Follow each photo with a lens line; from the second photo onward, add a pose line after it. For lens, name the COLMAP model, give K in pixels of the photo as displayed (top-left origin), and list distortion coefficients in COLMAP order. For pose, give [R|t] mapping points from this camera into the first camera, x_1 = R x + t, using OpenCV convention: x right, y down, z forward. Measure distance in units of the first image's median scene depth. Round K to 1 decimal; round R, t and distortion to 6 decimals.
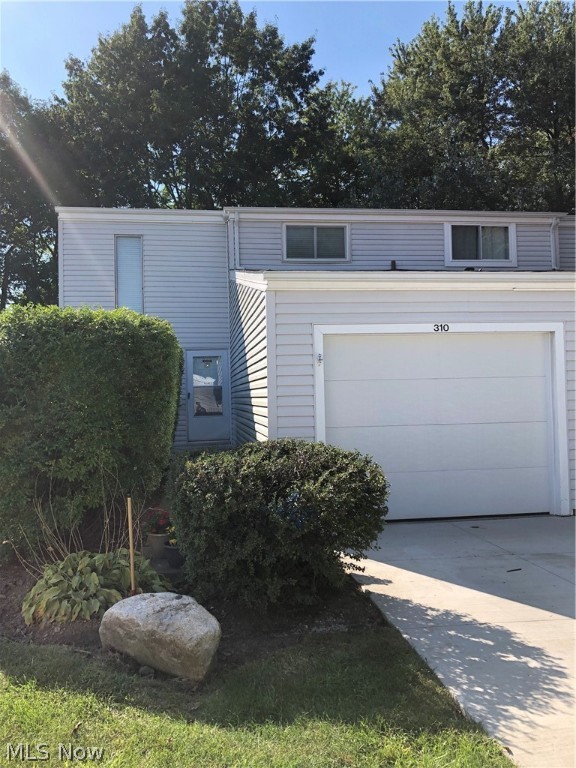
lens RADIAL K [[645.3, 0, 288.0], [0, 645.3, 384.0], [0, 0, 1]] dist [0.154906, -0.176405]
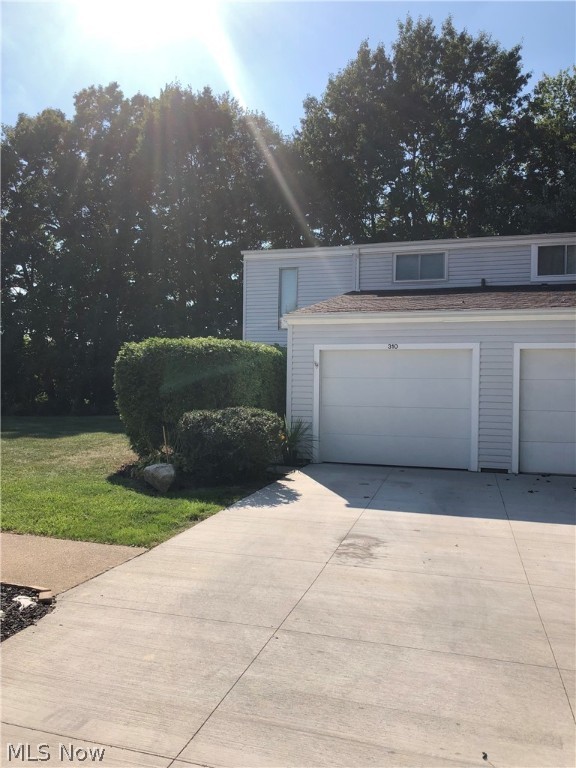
lens RADIAL K [[645.3, 0, 288.0], [0, 645.3, 384.0], [0, 0, 1]] dist [0.154906, -0.176405]
pose [[0.918653, 0.031833, -0.393781, 0.310973], [-0.023127, 0.999372, 0.026837, -0.015325], [0.394388, -0.015547, 0.918812, -0.279269]]
